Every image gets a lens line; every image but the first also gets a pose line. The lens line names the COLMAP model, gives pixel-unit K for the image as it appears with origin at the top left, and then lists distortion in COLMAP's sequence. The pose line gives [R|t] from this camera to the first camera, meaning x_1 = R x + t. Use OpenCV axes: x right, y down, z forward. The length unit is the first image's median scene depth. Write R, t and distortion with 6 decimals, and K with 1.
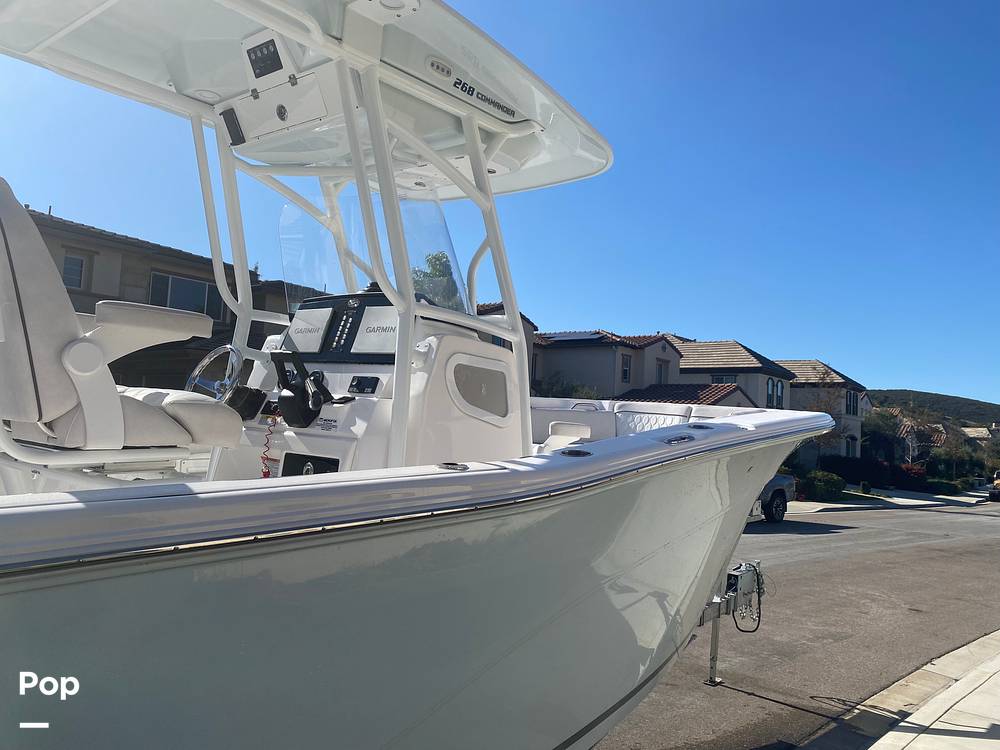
lens RADIAL K [[790.3, 0, 500.0], [0, 790.3, 375.0], [0, 0, 1]] dist [0.054173, -0.072659]
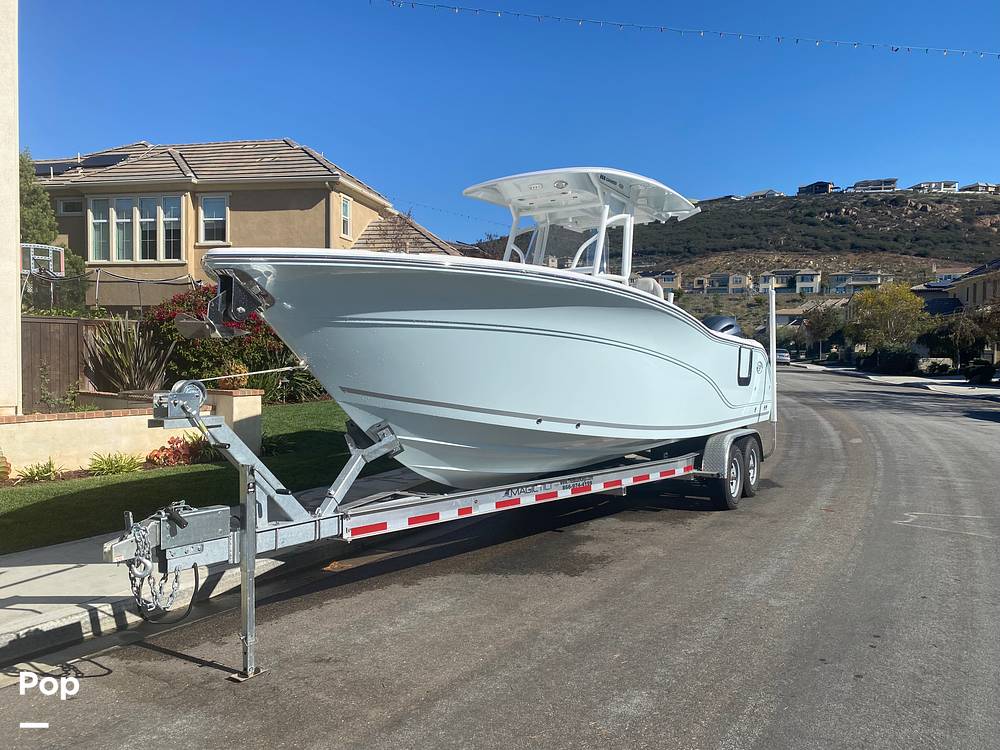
lens RADIAL K [[790.3, 0, 500.0], [0, 790.3, 375.0], [0, 0, 1]] dist [0.054173, -0.072659]
pose [[-0.992420, -0.055599, -0.109597, 0.157193], [-0.054256, 0.998411, -0.015200, 0.153213], [0.110268, -0.009139, -0.993860, 1.711935]]
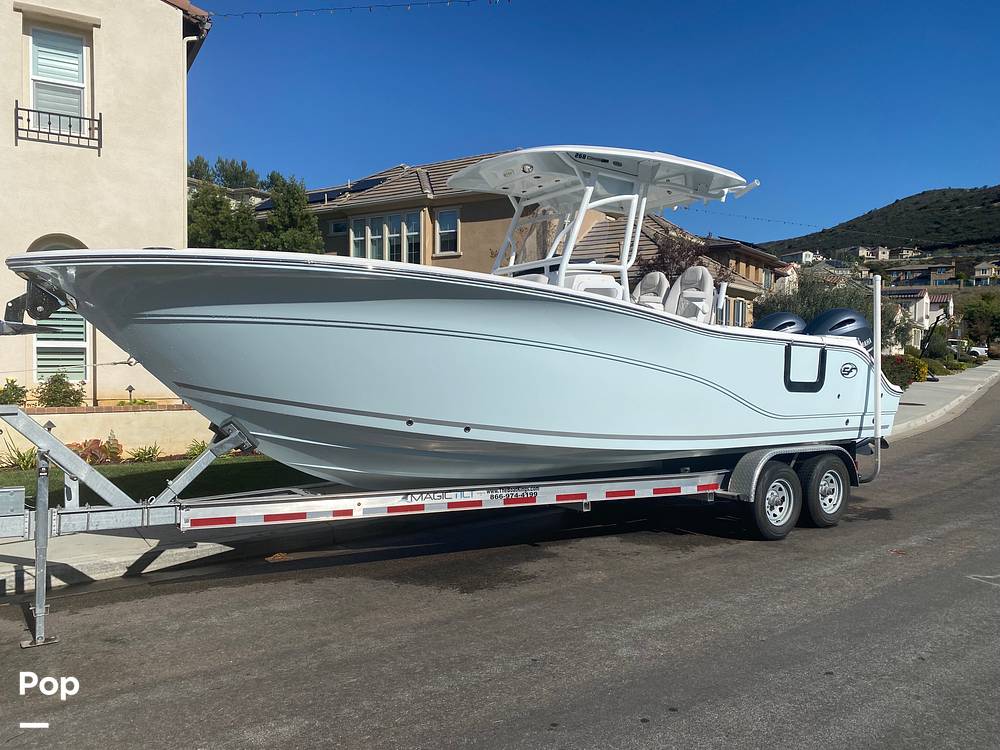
lens RADIAL K [[790.3, 0, 500.0], [0, 790.3, 375.0], [0, 0, 1]] dist [0.054173, -0.072659]
pose [[-0.956670, -0.067736, 0.283187, -0.296836], [-0.069355, 0.997583, 0.004316, 0.129731], [-0.282795, -0.015511, -0.959055, 1.609987]]
